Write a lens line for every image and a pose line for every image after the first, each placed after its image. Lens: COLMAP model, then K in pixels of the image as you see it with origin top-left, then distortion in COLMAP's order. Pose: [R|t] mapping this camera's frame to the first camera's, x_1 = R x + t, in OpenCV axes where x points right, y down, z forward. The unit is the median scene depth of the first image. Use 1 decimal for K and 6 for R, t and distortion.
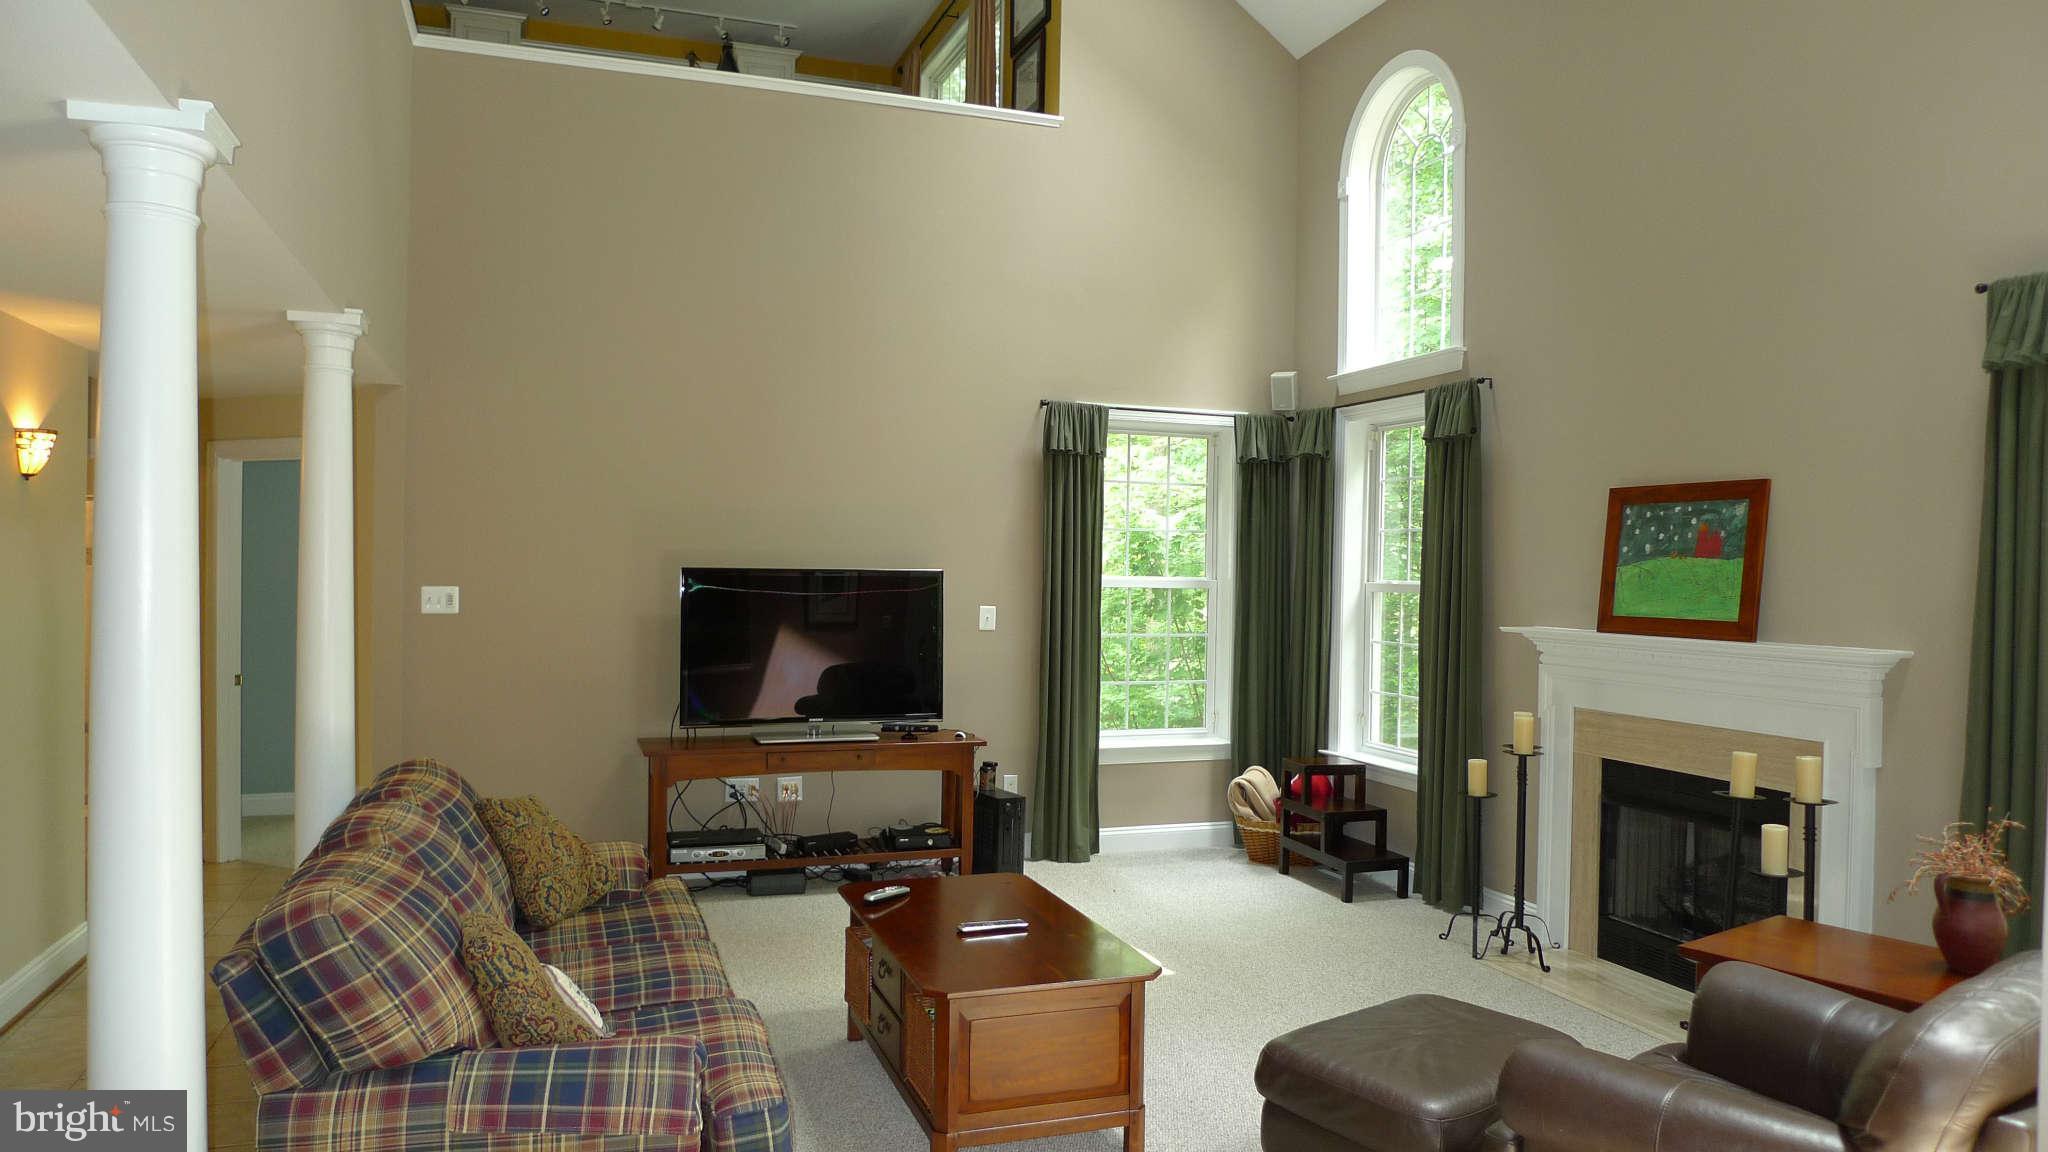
lens RADIAL K [[1347.2, 0, 1024.0], [0, 1347.2, 576.0], [0, 0, 1]] dist [-0.032296, -0.003152]
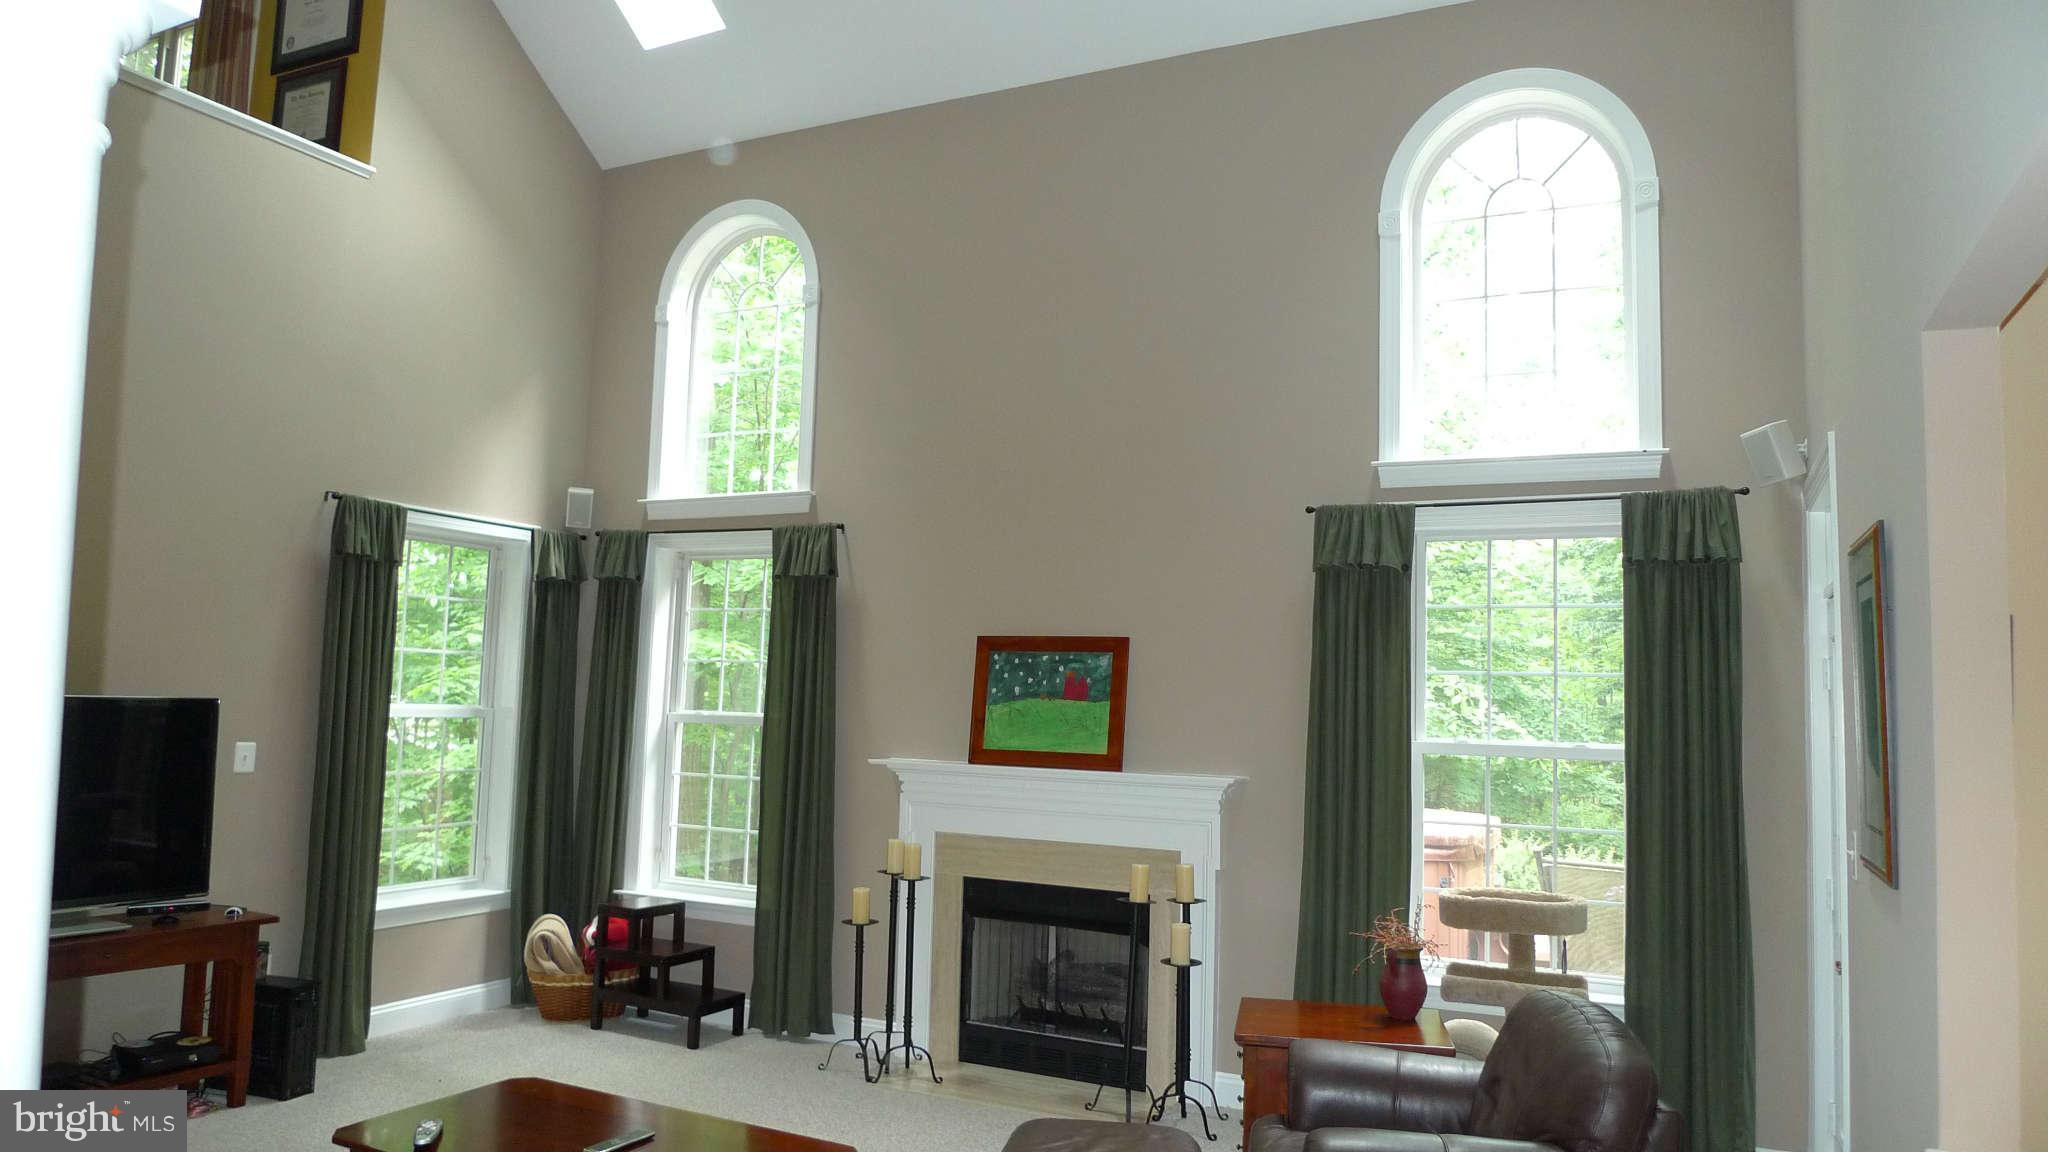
lens RADIAL K [[1347.2, 0, 1024.0], [0, 1347.2, 576.0], [0, 0, 1]] dist [-0.032296, -0.003152]
pose [[0.718468, 0.069734, 0.692056, -0.266728], [-0.013229, 0.996152, -0.086641, -0.014340], [-0.695435, 0.053094, 0.716625, 0.123928]]
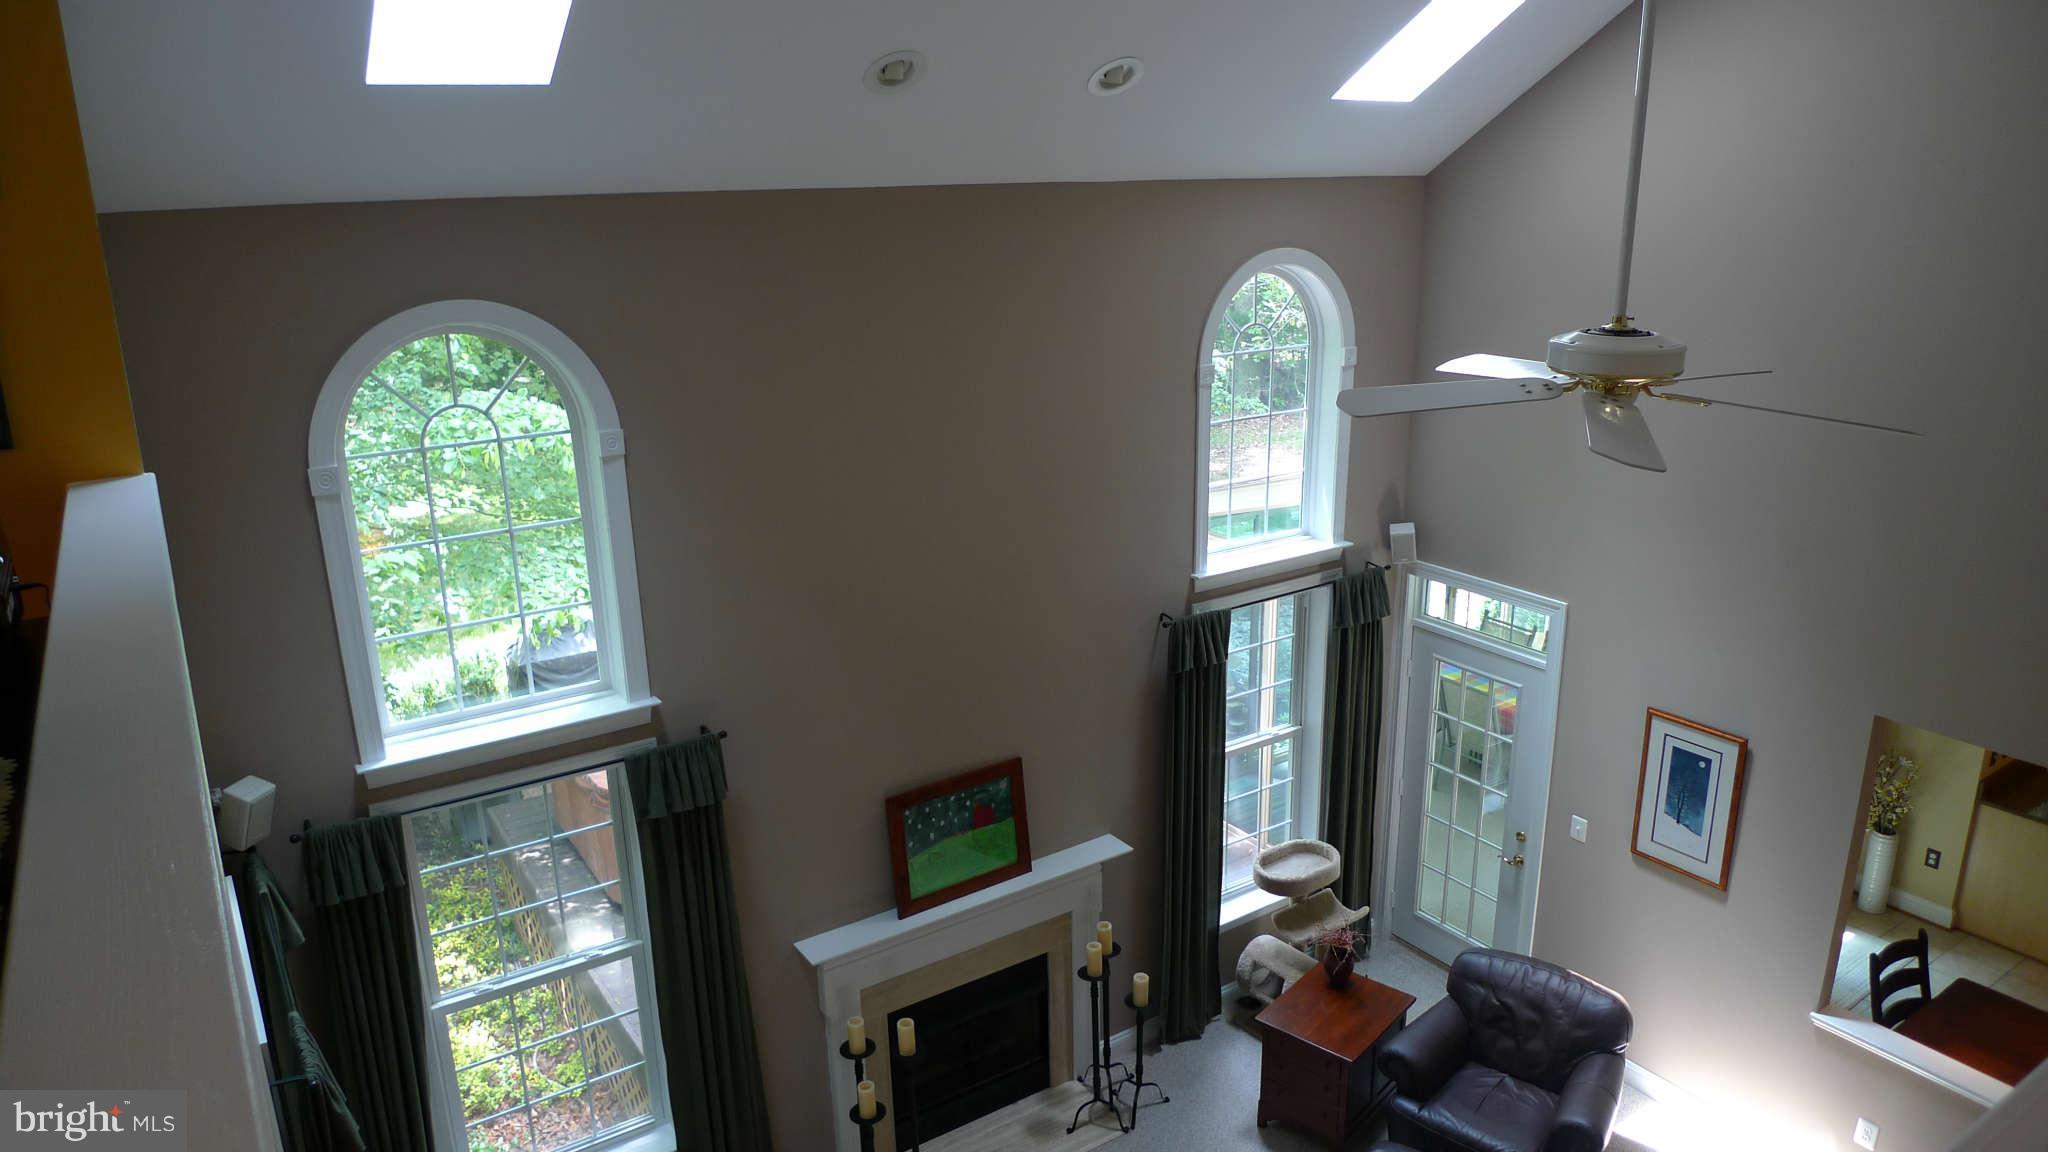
lens RADIAL K [[1376.5, 0, 1024.0], [0, 1376.5, 576.0], [0, 0, 1]] dist [-0.005565, -0.001317]
pose [[-0.257466, -0.306549, 0.916373, -0.471784], [0.009861, 0.947461, 0.319719, -0.492763], [-0.966237, 0.091353, -0.240916, 0.936383]]
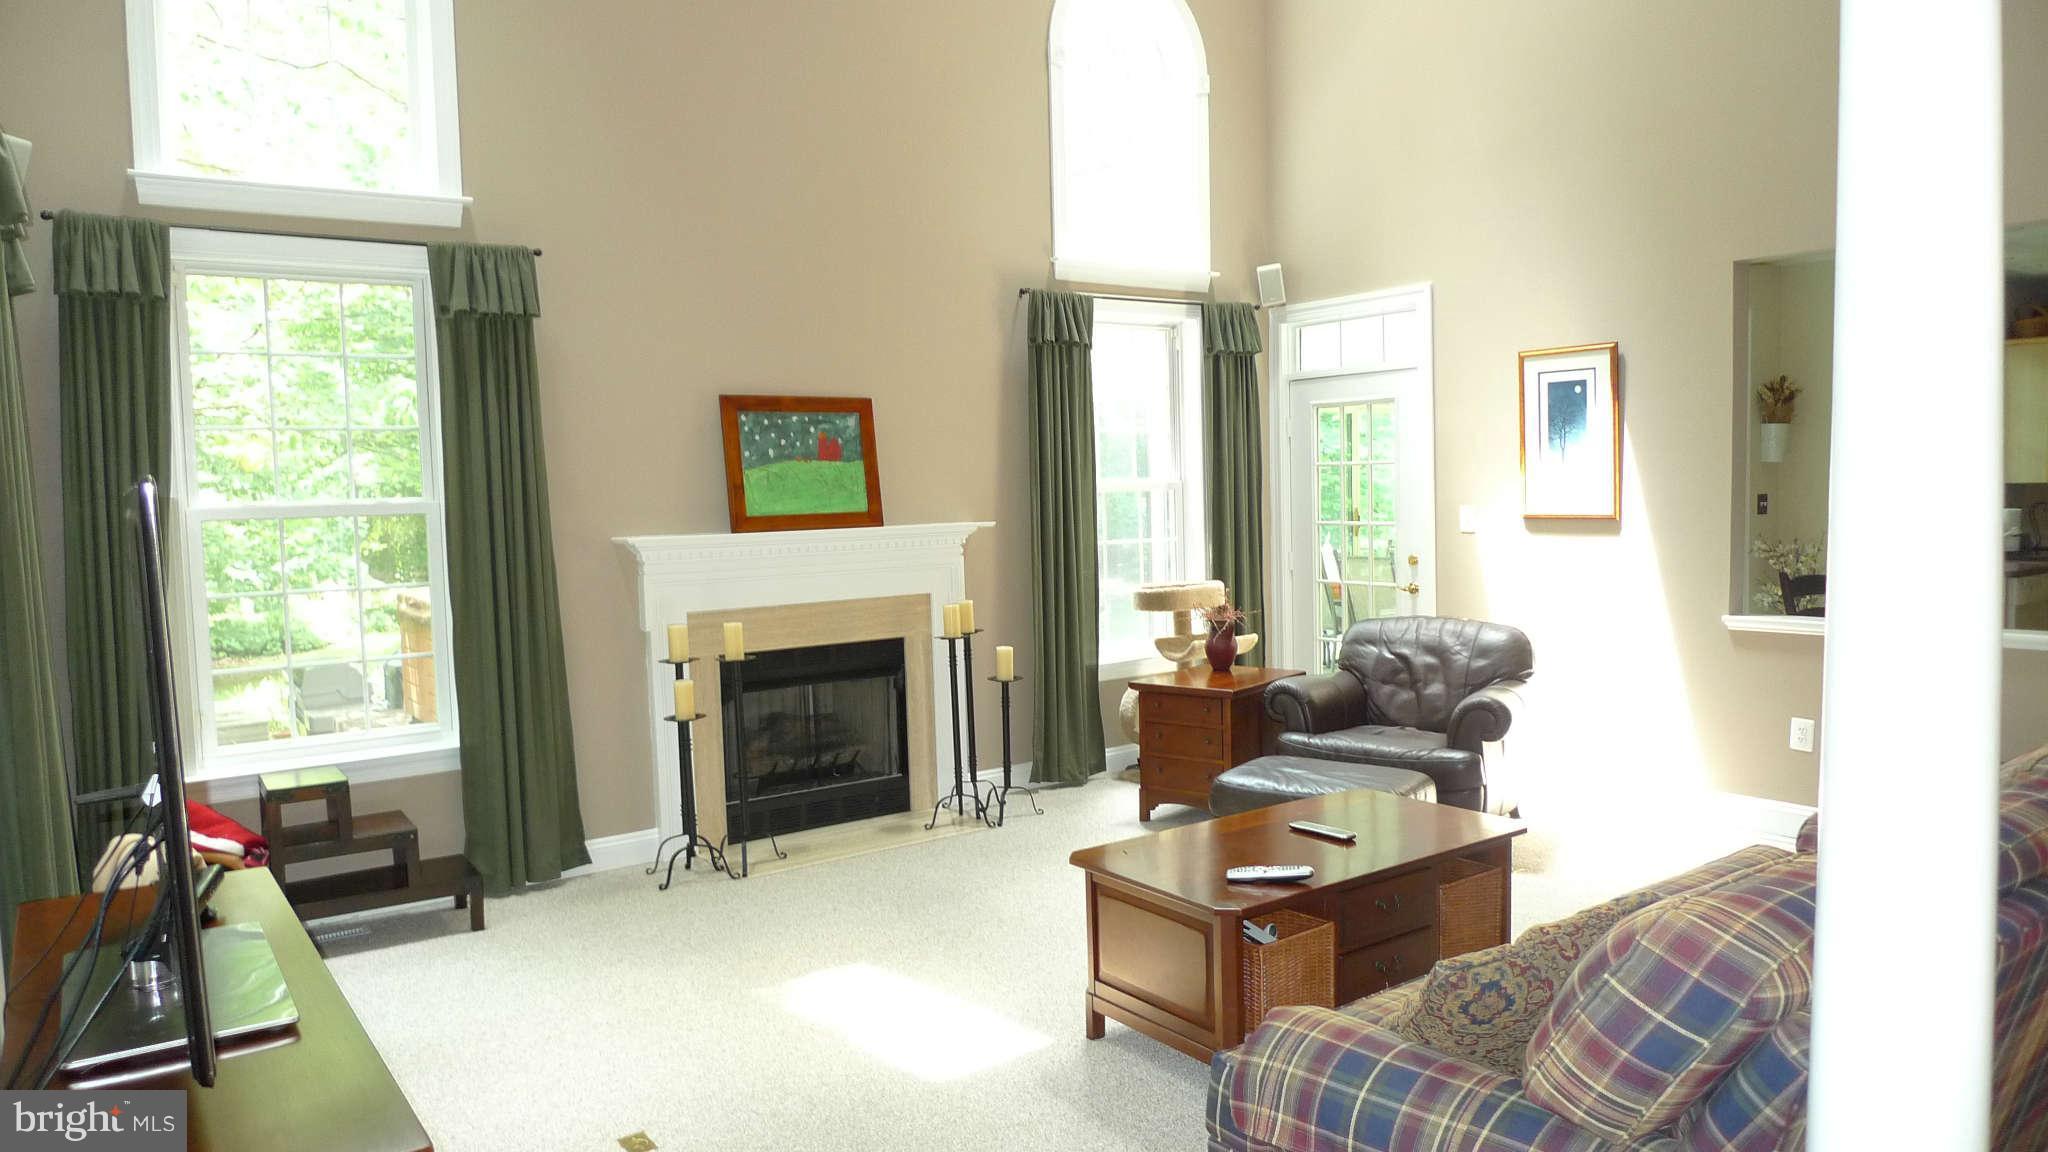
lens RADIAL K [[1366.8, 0, 1013.1], [0, 1366.8, 544.6], [0, 0, 1]] dist [-0.019491, -0.002785]
pose [[-0.291470, -0.071832, 0.953879, -0.527164], [0.015628, 0.996686, 0.079832, -0.025197], [-0.956452, 0.038176, -0.289381, 0.892467]]
